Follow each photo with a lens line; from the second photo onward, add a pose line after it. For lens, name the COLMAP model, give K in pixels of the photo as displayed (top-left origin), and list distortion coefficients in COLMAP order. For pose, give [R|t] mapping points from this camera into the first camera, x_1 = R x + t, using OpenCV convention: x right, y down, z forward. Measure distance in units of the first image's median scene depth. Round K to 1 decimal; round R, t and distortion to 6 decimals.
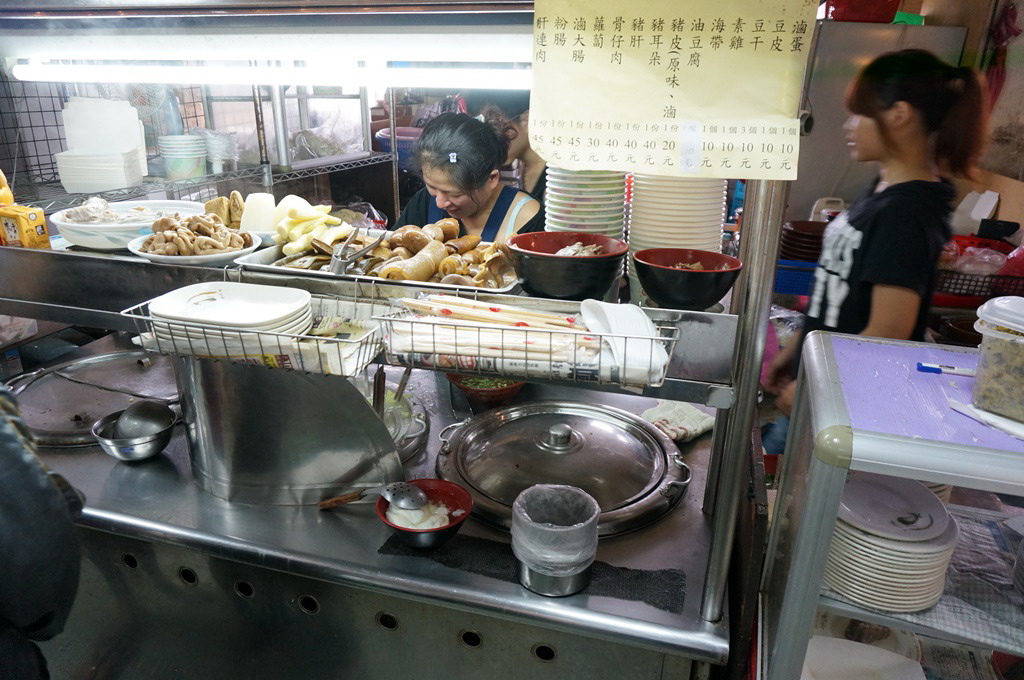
lens RADIAL K [[693.1, 0, 512.9], [0, 693.1, 342.4], [0, 0, 1]] dist [-0.021609, 0.000258]
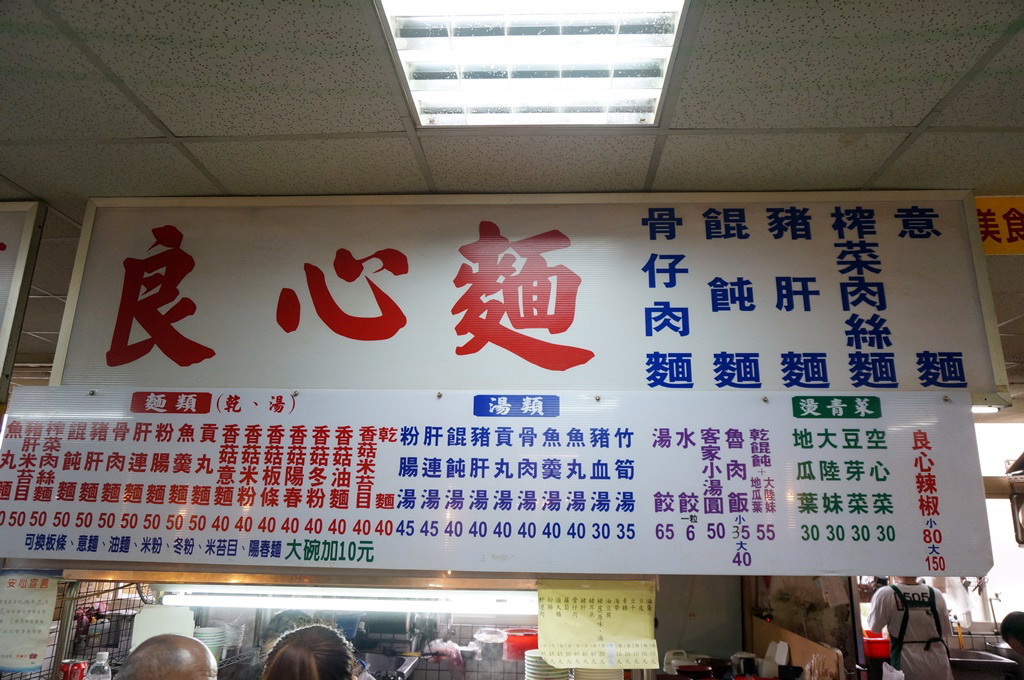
lens RADIAL K [[693.1, 0, 513.1], [0, 693.1, 341.4], [0, 0, 1]] dist [-0.021609, 0.000258]
pose [[0.977467, 0.050067, 0.205064, -0.563831], [0.078301, 0.816156, -0.572502, 0.140911], [-0.196028, 0.575659, 0.793845, -1.291033]]
